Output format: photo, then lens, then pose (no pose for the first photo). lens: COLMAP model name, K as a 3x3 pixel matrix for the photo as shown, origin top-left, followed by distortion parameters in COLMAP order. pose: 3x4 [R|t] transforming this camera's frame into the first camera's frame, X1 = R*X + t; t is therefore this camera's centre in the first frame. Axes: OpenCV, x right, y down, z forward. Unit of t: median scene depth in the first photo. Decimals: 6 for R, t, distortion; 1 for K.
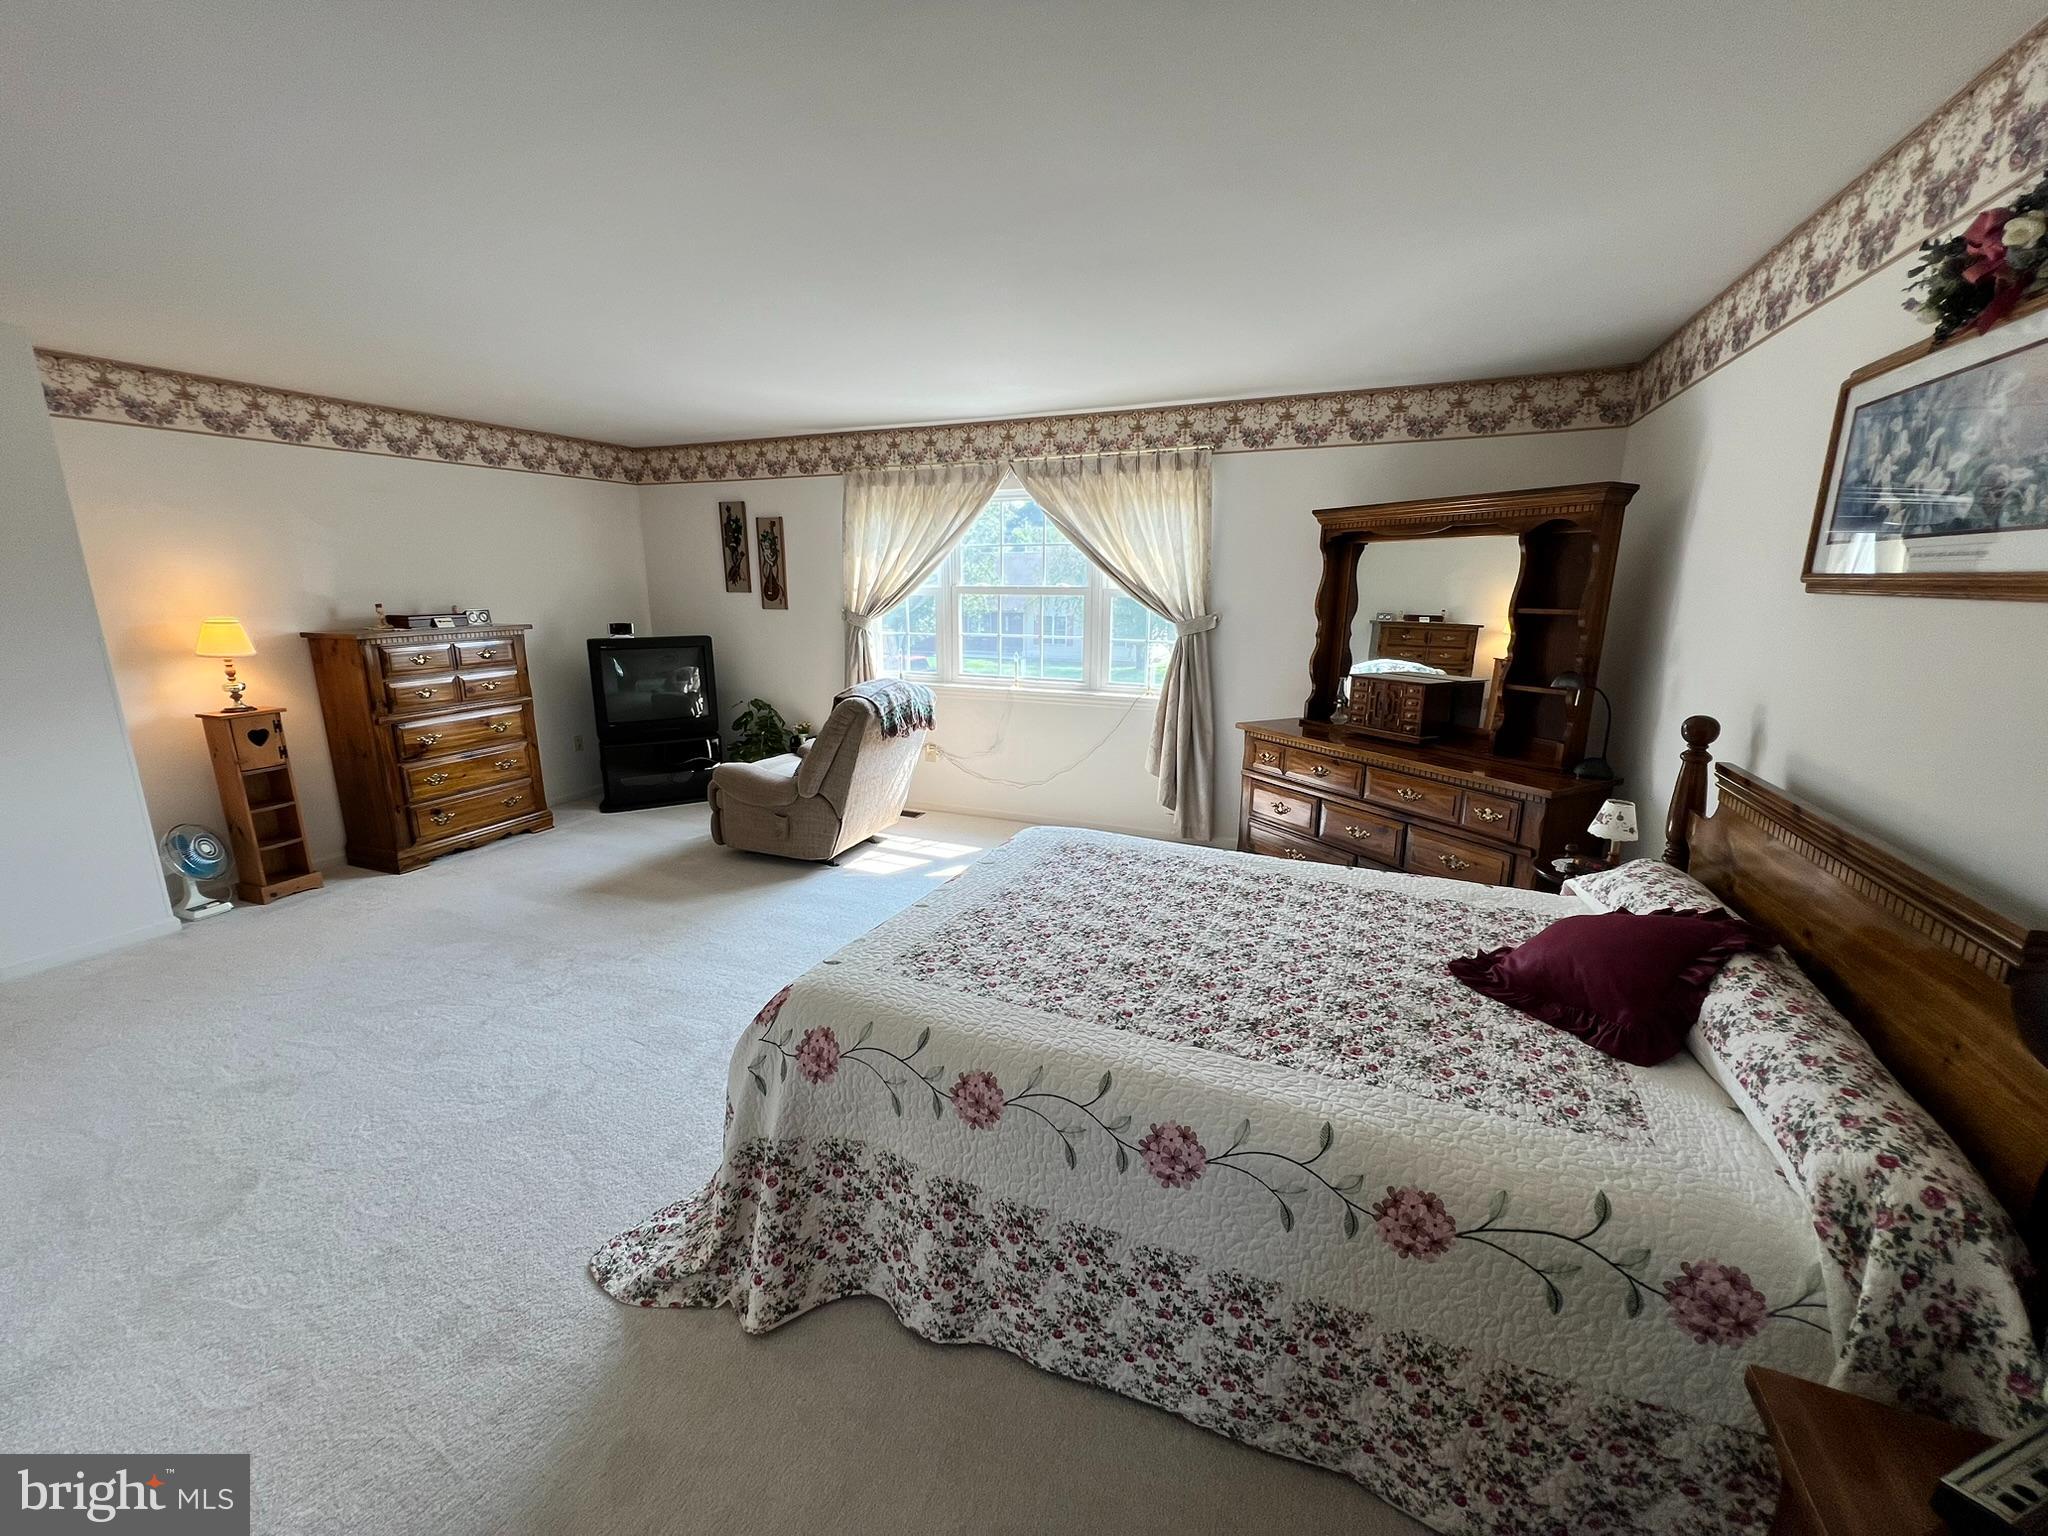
lens RADIAL K [[828.6, 0, 1024.0], [0, 828.6, 768.0], [0, 0, 1]] dist [0.002964, 0.000424]
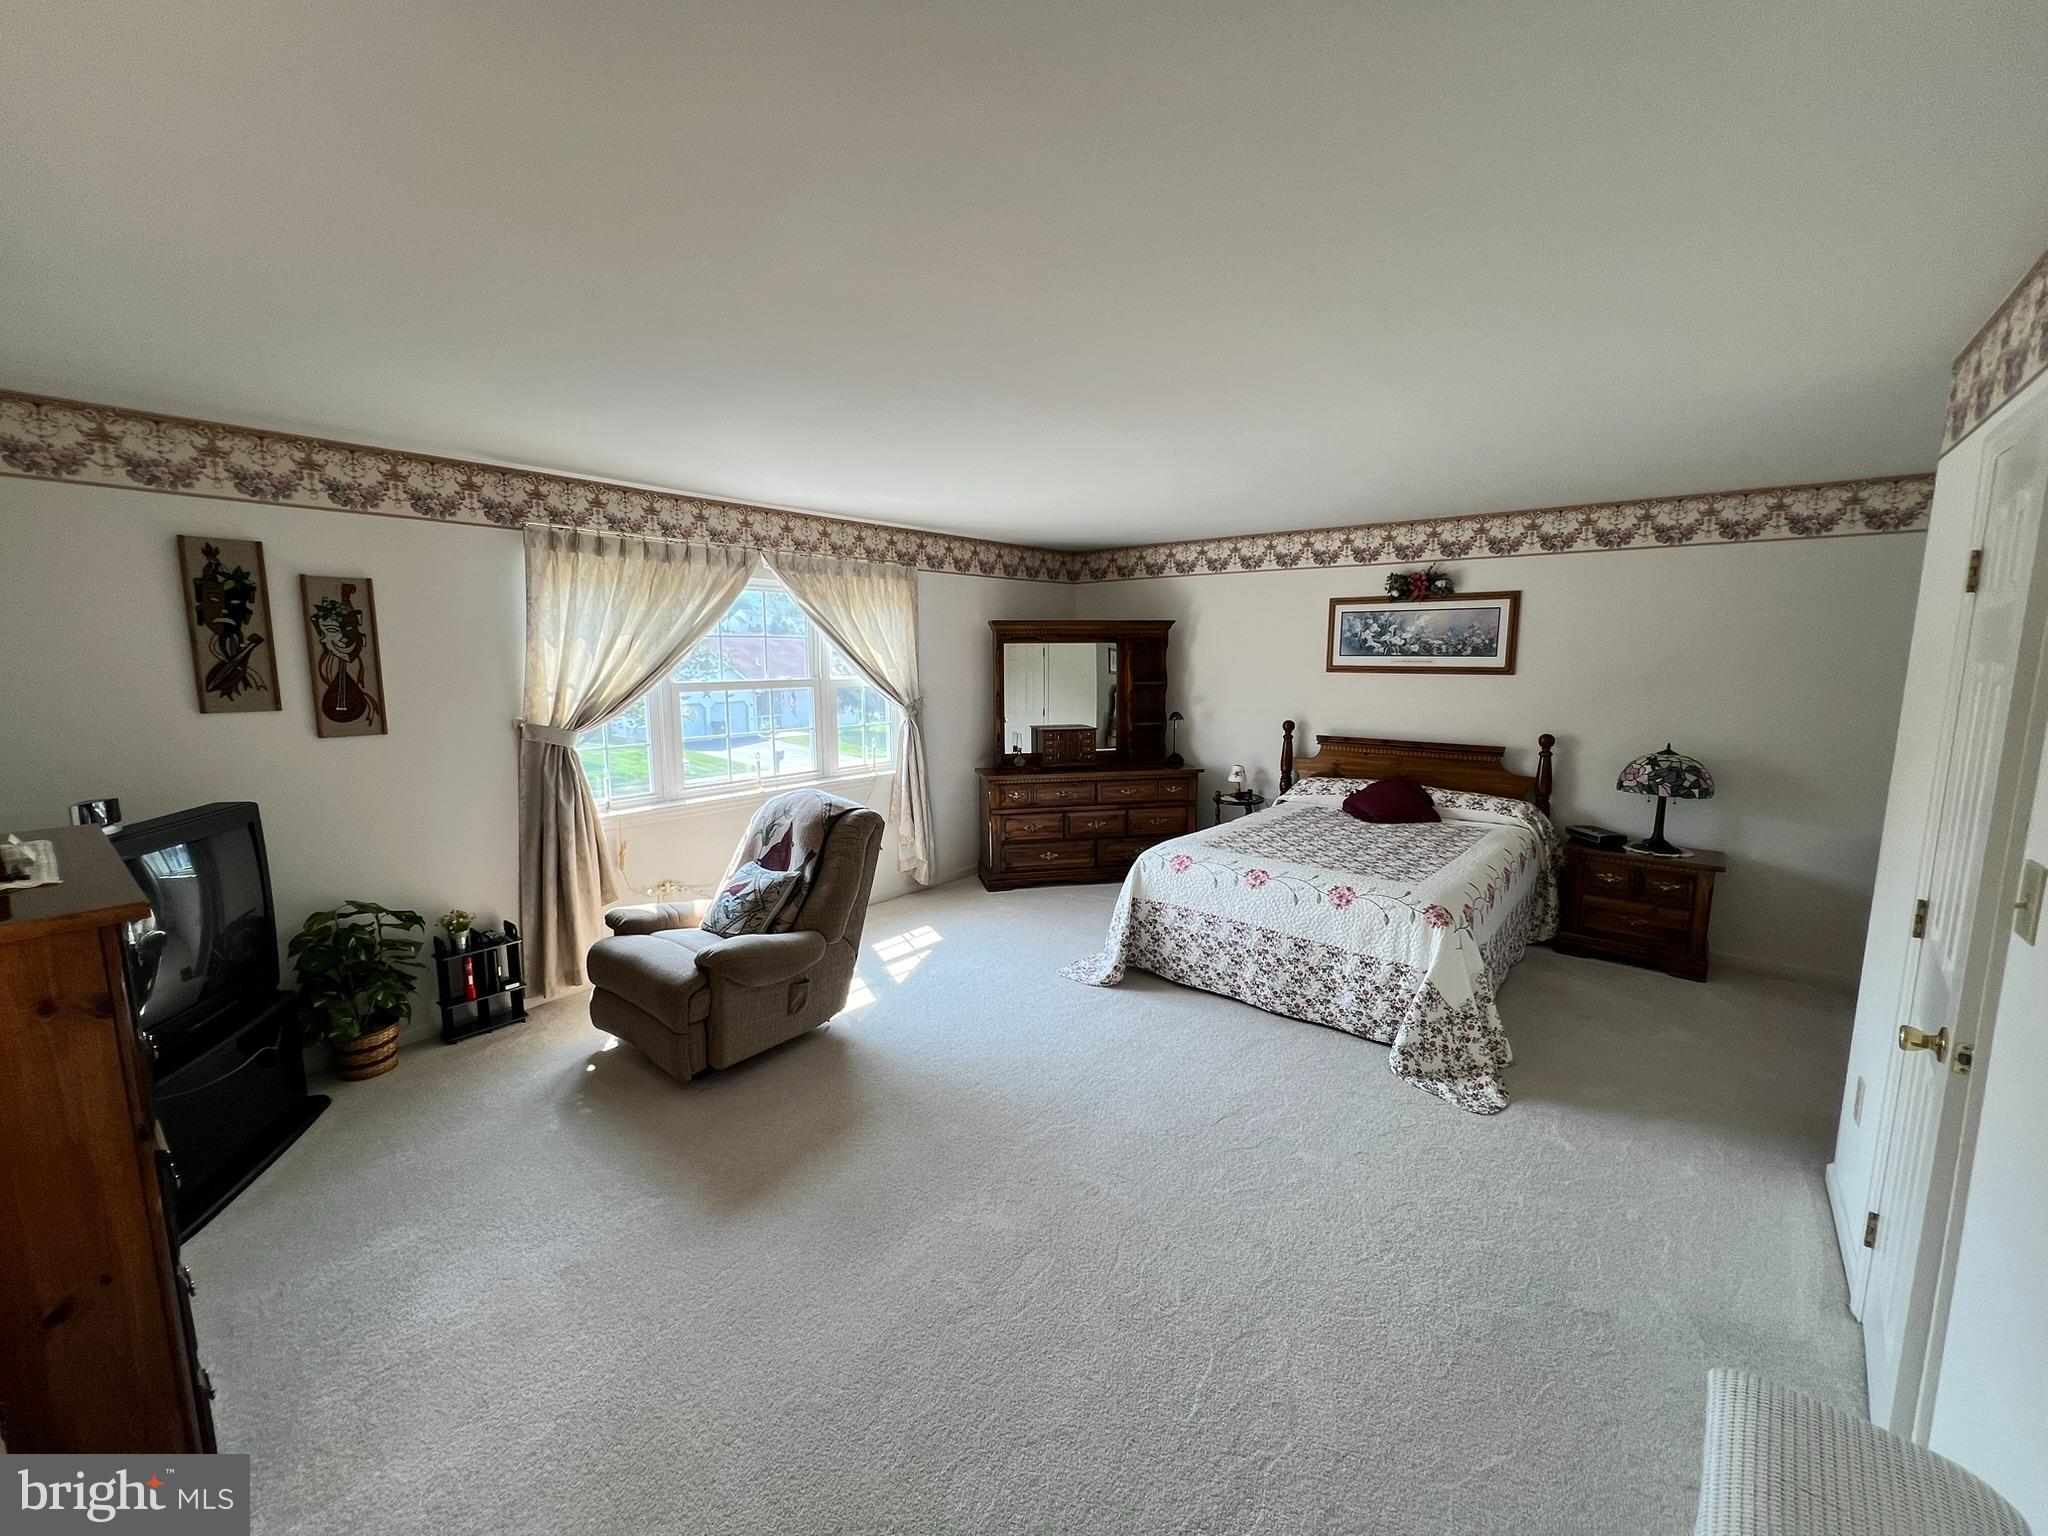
lens RADIAL K [[828.6, 0, 1024.0], [0, 828.6, 768.0], [0, 0, 1]] dist [0.002964, 0.000424]
pose [[0.277127, -0.134542, 0.951367, -0.798360], [0.217757, 0.973179, 0.074196, -0.125740], [-0.935832, 0.186605, 0.298992, 0.453482]]
